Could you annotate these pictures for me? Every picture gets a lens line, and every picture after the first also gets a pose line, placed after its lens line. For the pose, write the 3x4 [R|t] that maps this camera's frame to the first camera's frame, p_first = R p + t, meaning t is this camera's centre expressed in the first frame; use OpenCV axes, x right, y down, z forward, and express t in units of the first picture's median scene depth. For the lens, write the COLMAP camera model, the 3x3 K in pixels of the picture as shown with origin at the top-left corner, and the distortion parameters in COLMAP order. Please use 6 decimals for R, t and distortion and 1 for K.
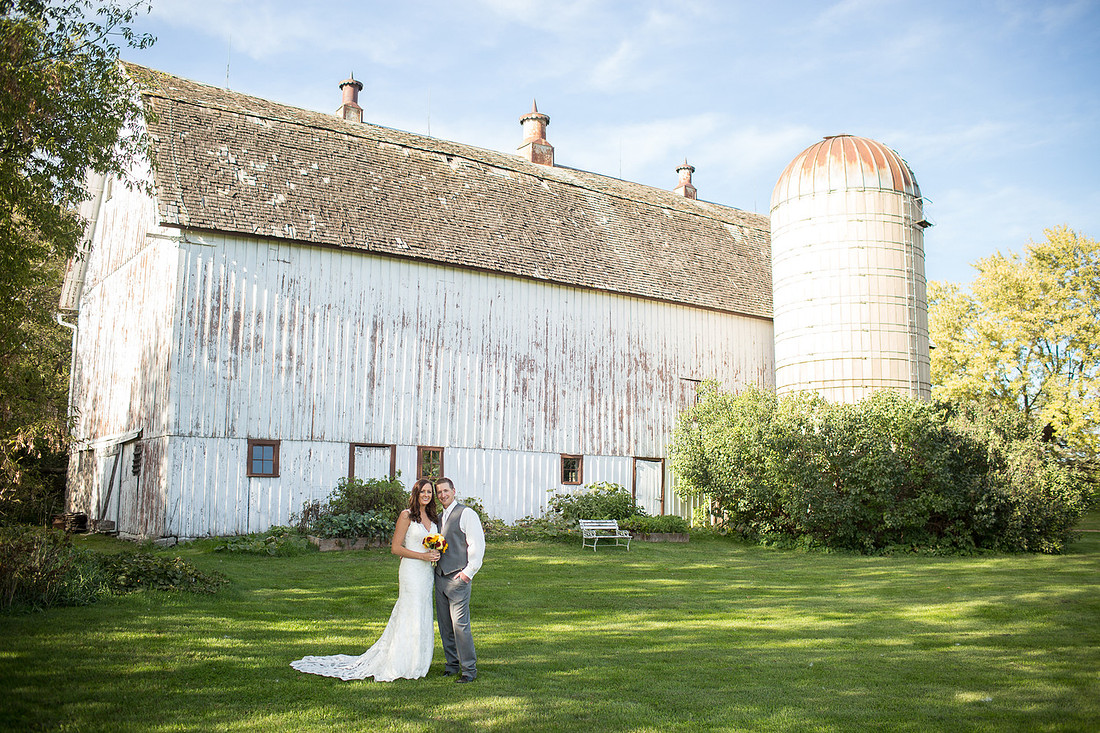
lens RADIAL K [[1056.5, 0, 550.0], [0, 1056.5, 366.5], [0, 0, 1]] dist [-0.094839, 0.140905]
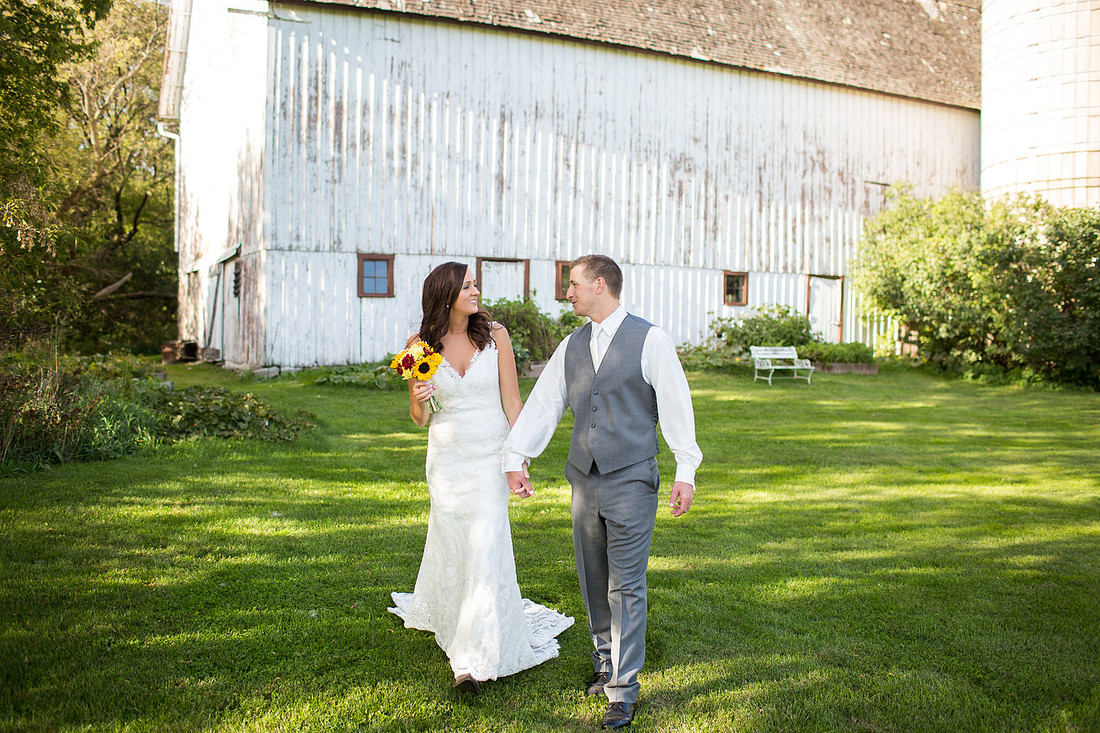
lens RADIAL K [[1056.5, 0, 550.0], [0, 1056.5, 366.5], [0, 0, 1]] dist [-0.094839, 0.140905]
pose [[0.991219, 0.005323, -0.132121, -0.016608], [0.016090, 0.986909, 0.160473, 0.022502], [0.131245, -0.161190, 0.978158, 0.148696]]
